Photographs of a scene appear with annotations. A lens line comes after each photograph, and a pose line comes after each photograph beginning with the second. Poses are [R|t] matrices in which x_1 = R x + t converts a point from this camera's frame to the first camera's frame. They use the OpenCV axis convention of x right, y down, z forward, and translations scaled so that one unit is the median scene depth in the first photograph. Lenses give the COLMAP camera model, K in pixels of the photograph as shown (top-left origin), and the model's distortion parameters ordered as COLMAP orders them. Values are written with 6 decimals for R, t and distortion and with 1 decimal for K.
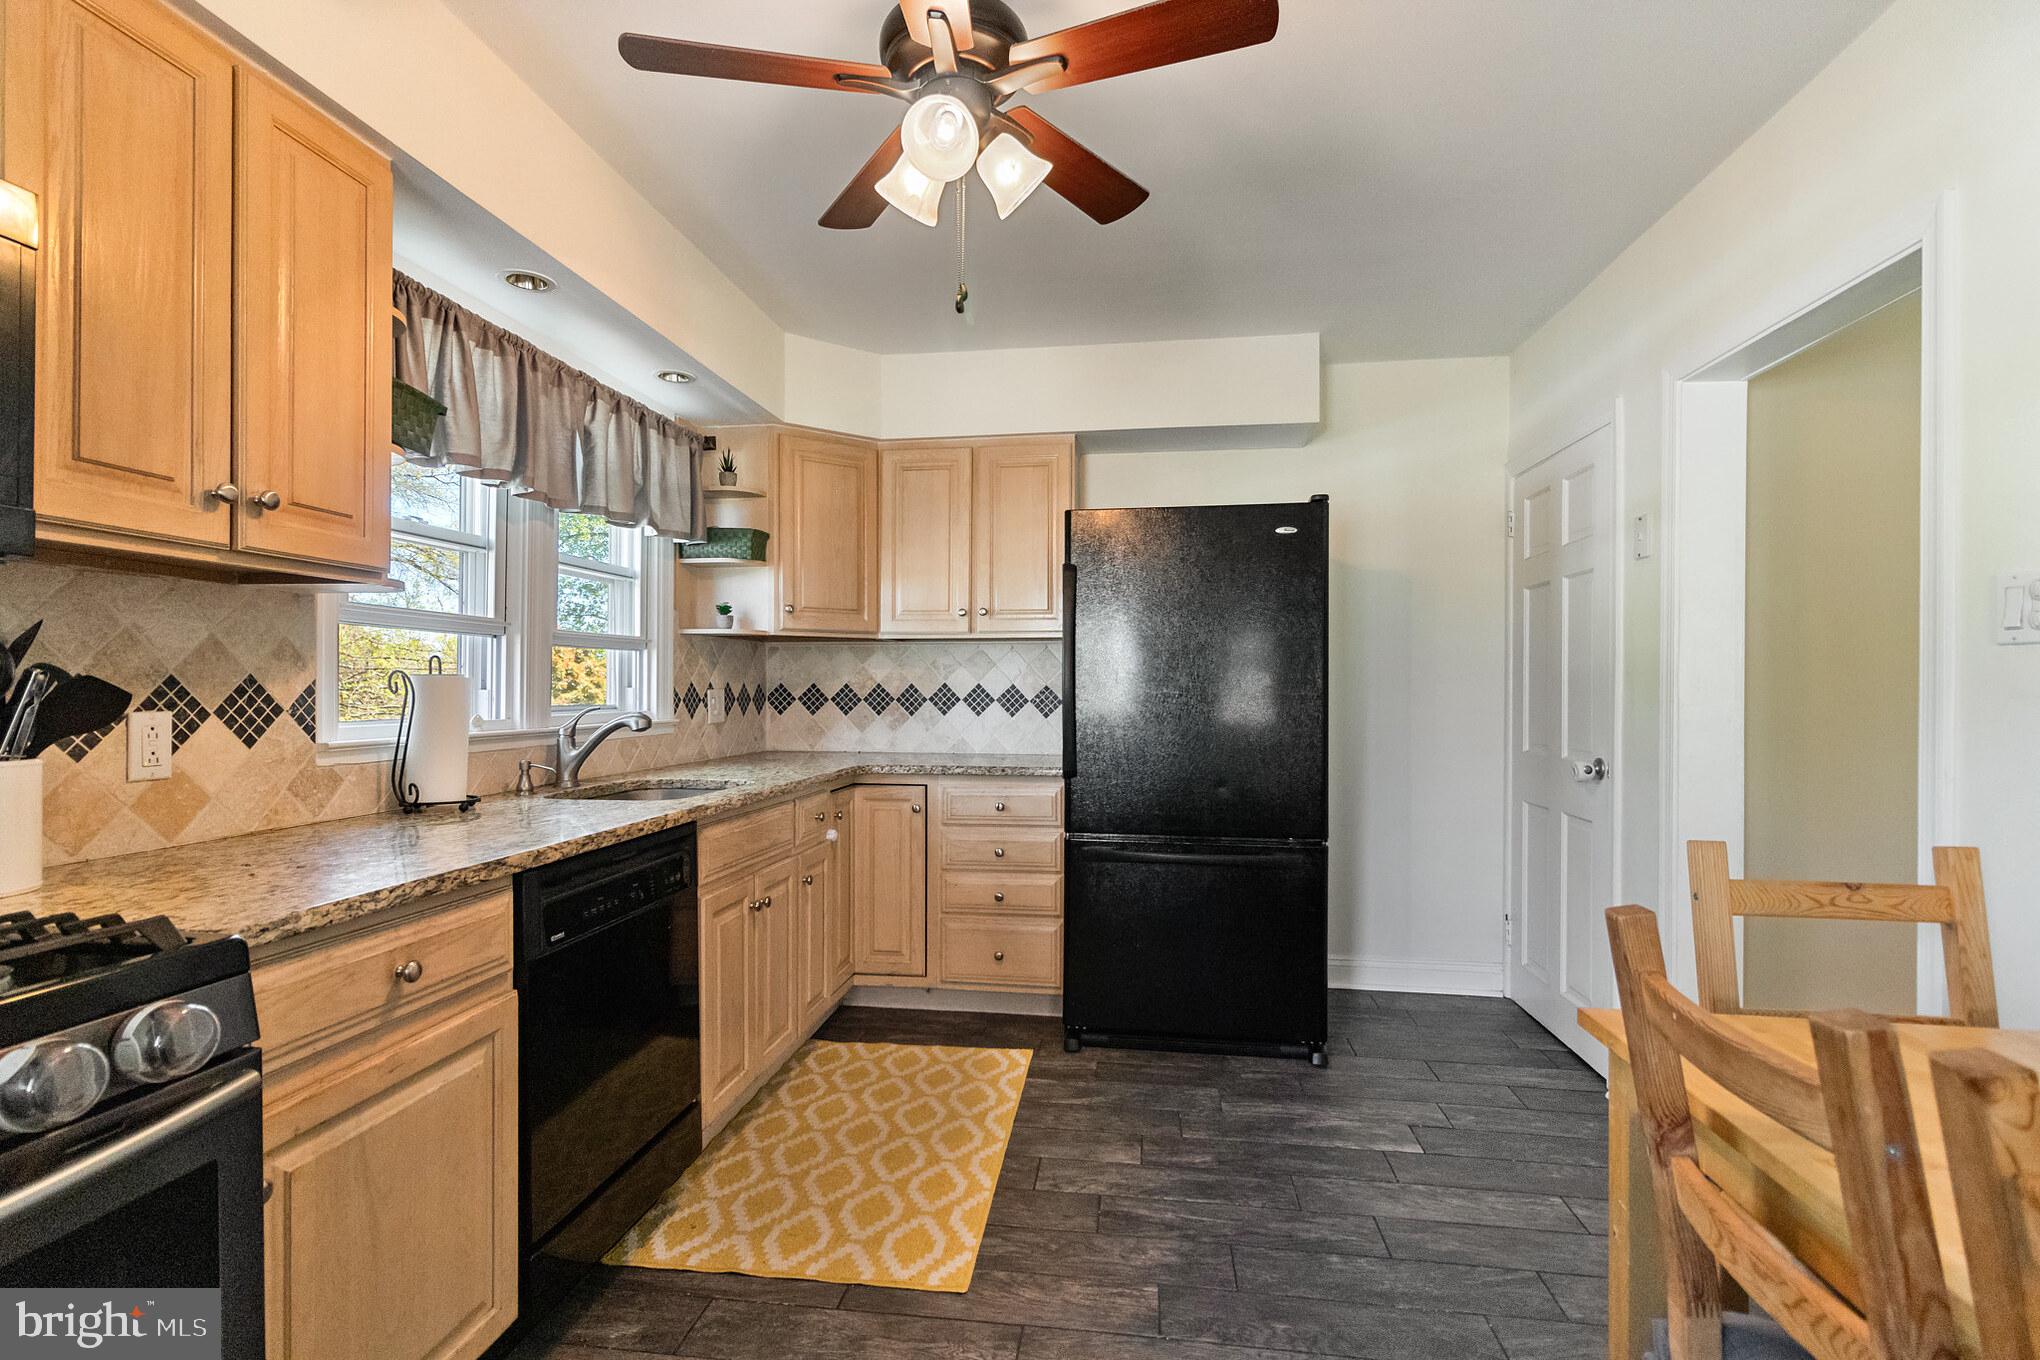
lens RADIAL K [[955.3, 0, 1004.8], [0, 955.3, 694.7], [0, 0, 1]] dist [0.004636, -0.000374]
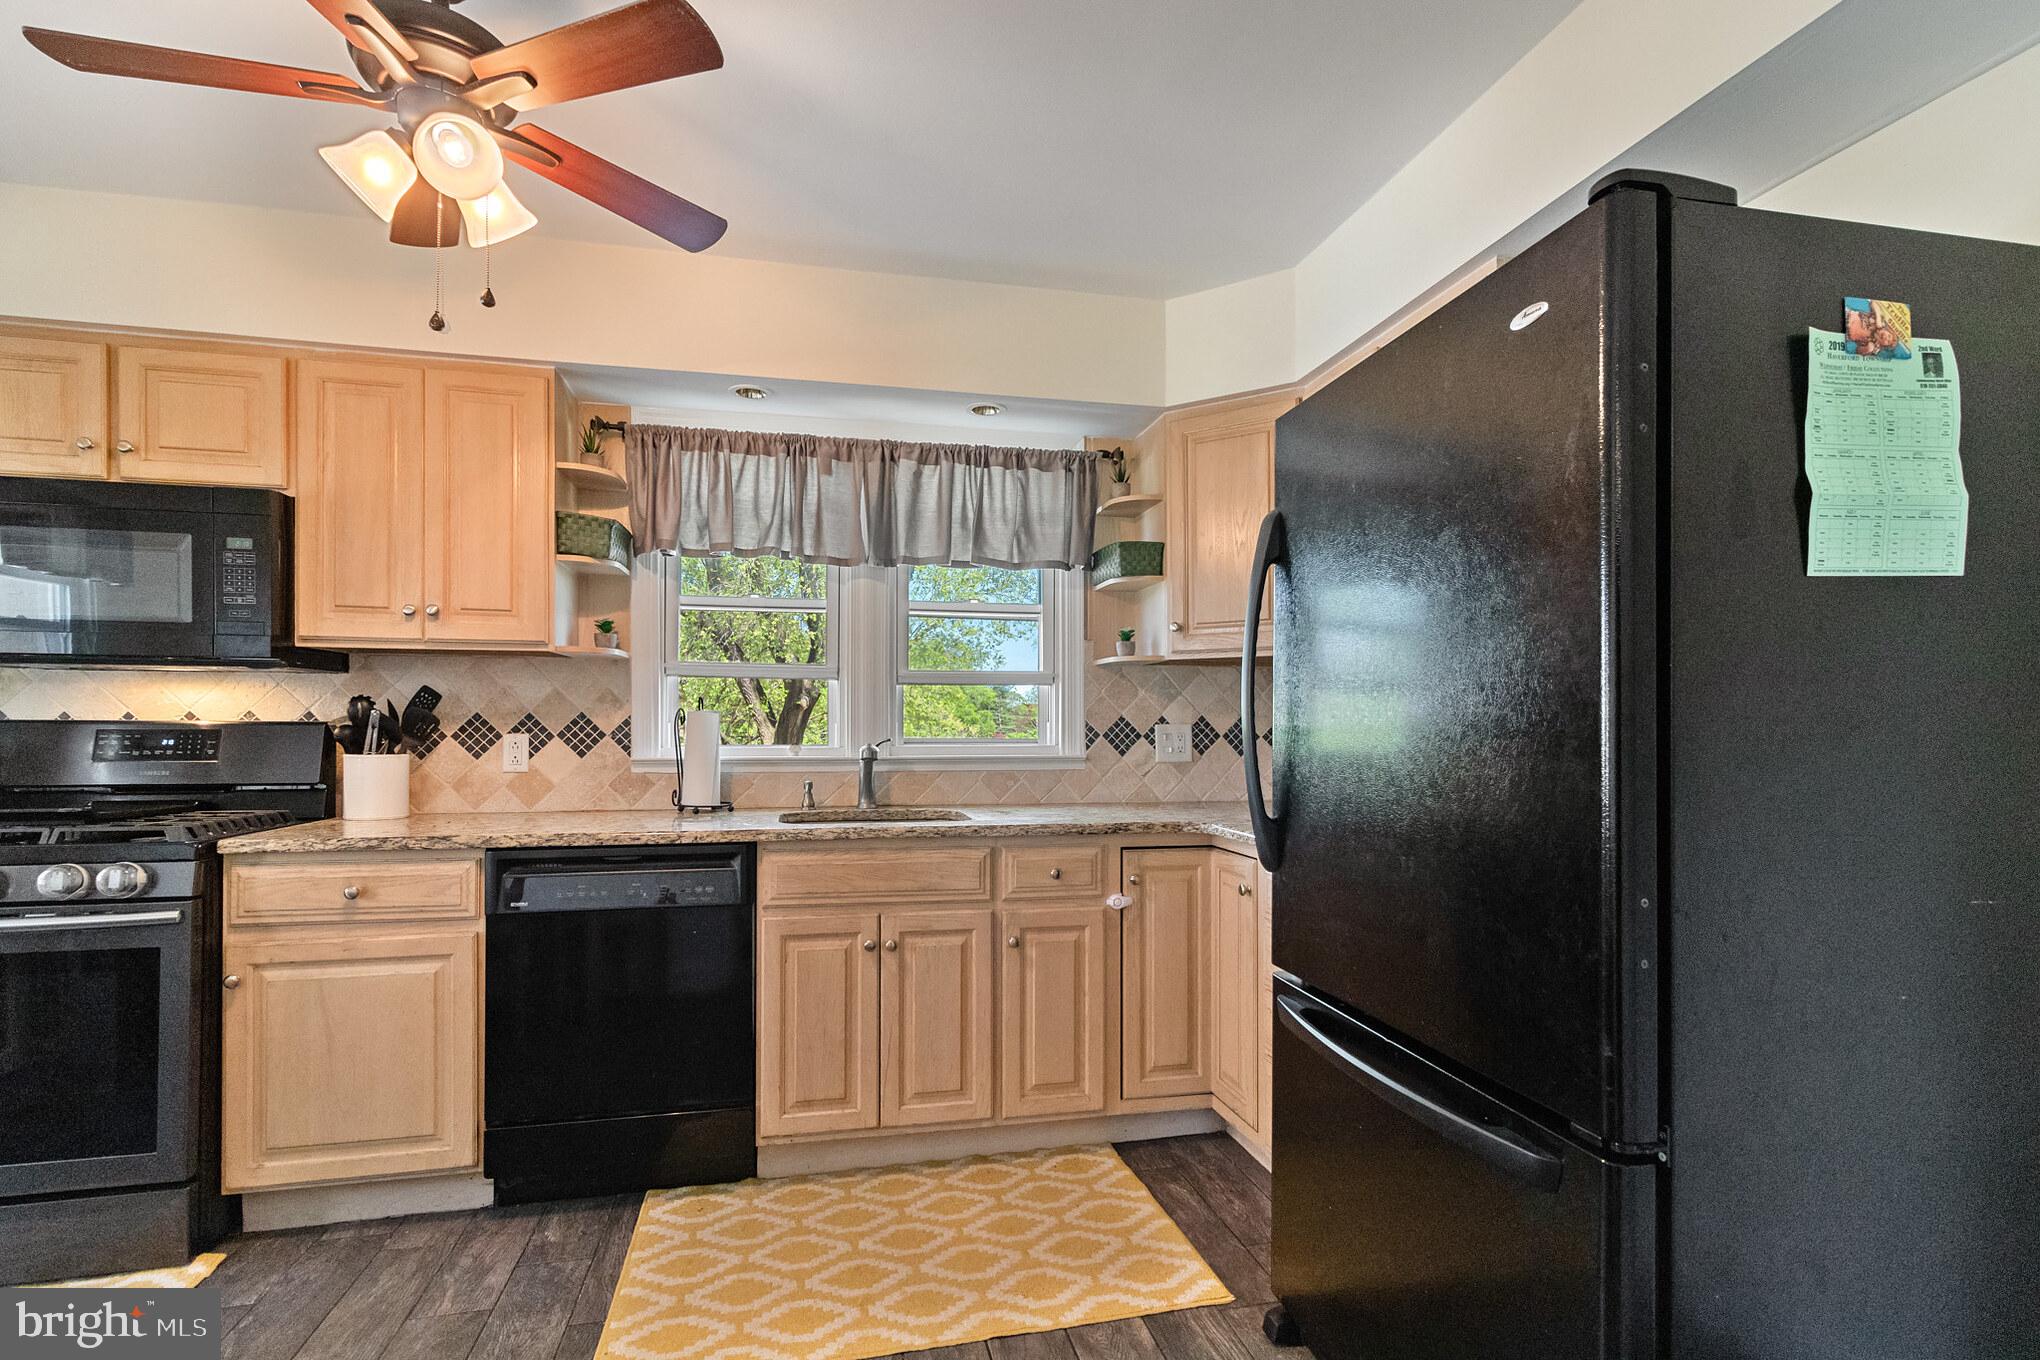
lens RADIAL K [[955.3, 0, 1003.4], [0, 955.3, 722.6], [0, 0, 1]] dist [0.004636, -0.000374]
pose [[0.355790, -0.003549, -0.934559, 0.933916], [-0.009658, 0.999925, -0.007474, 0.001579], [0.934516, 0.011685, 0.355730, 1.048380]]
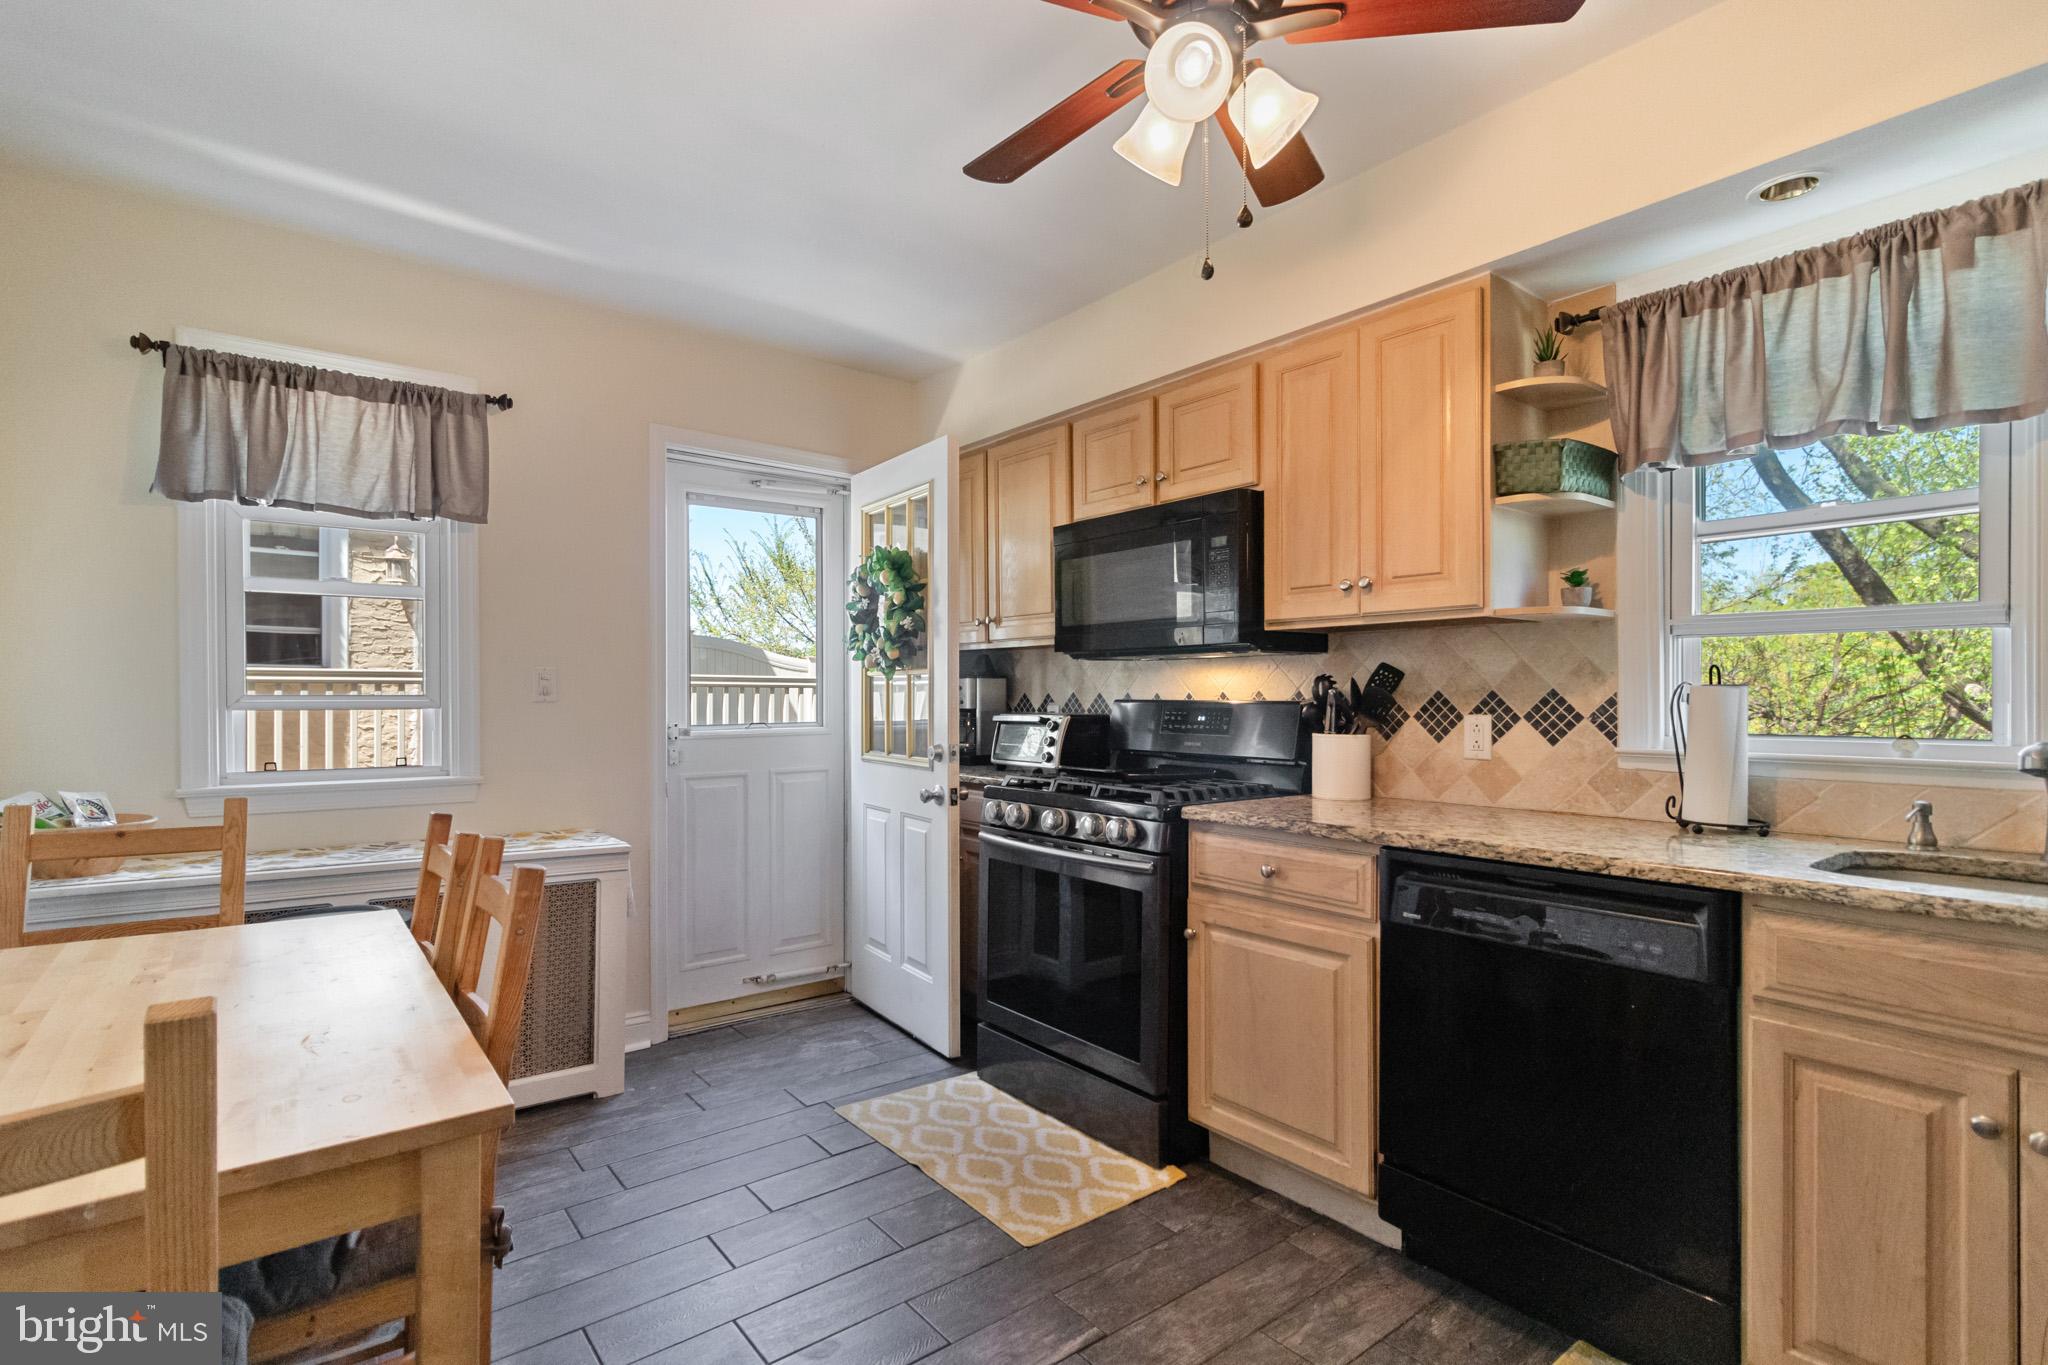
lens RADIAL K [[964.2, 0, 1013.3], [0, 964.2, 699.7], [0, 0, 1]] dist [0.003610, -0.000809]
pose [[-0.684749, -0.001826, -0.728777, 0.637090], [-0.008567, 0.999948, 0.005544, -0.007115], [0.728729, 0.010040, -0.684729, 1.308362]]
